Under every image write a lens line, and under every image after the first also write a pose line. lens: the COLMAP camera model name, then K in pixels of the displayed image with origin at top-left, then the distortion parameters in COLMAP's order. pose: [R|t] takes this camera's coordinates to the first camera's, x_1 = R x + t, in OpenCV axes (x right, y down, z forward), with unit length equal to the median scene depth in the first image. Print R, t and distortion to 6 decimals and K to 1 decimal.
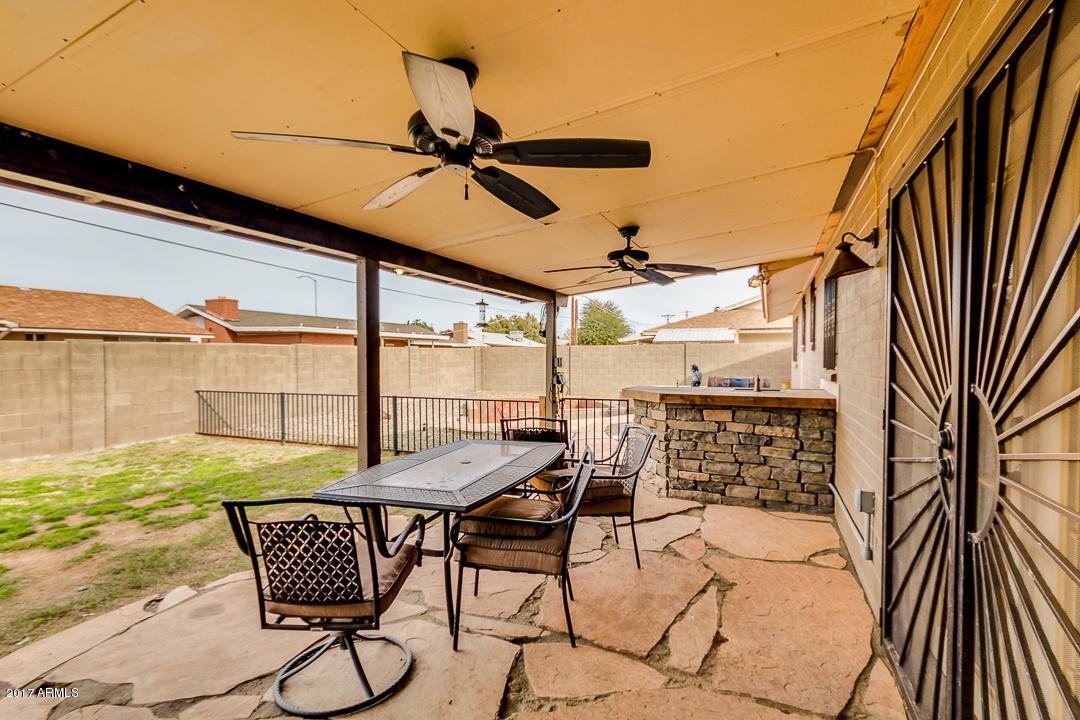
lens RADIAL K [[495.9, 0, 542.5], [0, 495.9, 372.9], [0, 0, 1]] dist [0.012623, -0.000136]
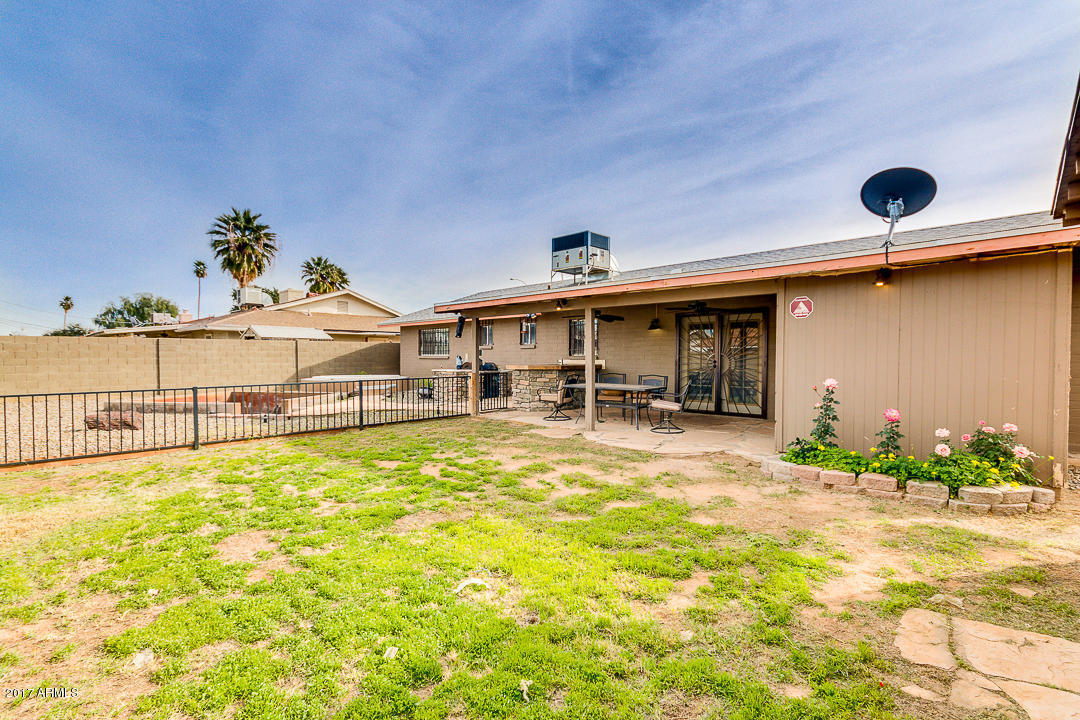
lens RADIAL K [[497.4, 0, 545.2], [0, 497.4, 368.3], [0, 0, 1]] dist [0.011811, -0.000333]
pose [[0.337892, -0.019635, 0.940980, -0.562050], [0.027007, 0.999573, 0.011160, 0.007287], [-0.940797, 0.021642, 0.338278, 0.076719]]
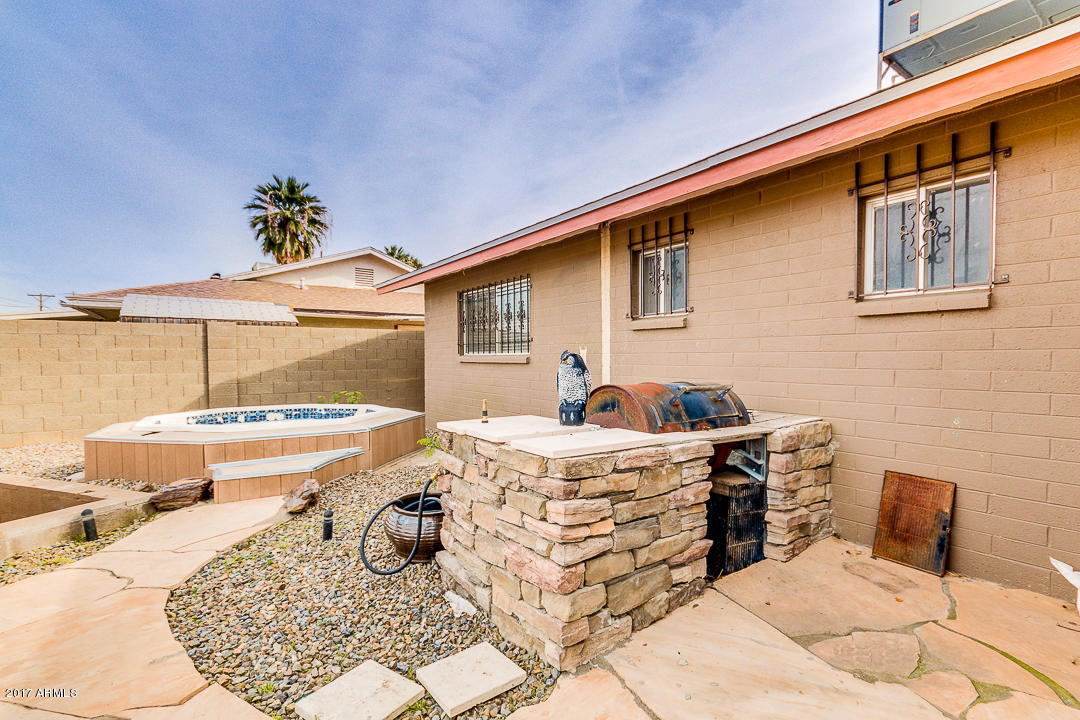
lens RADIAL K [[497.4, 0, 545.2], [0, 497.4, 368.3], [0, 0, 1]] dist [0.011811, -0.000333]
pose [[0.496138, -0.019000, 0.868036, 0.008572], [0.029615, 0.999549, 0.004952, -0.003781], [-0.867738, 0.023250, 0.496477, 0.409106]]
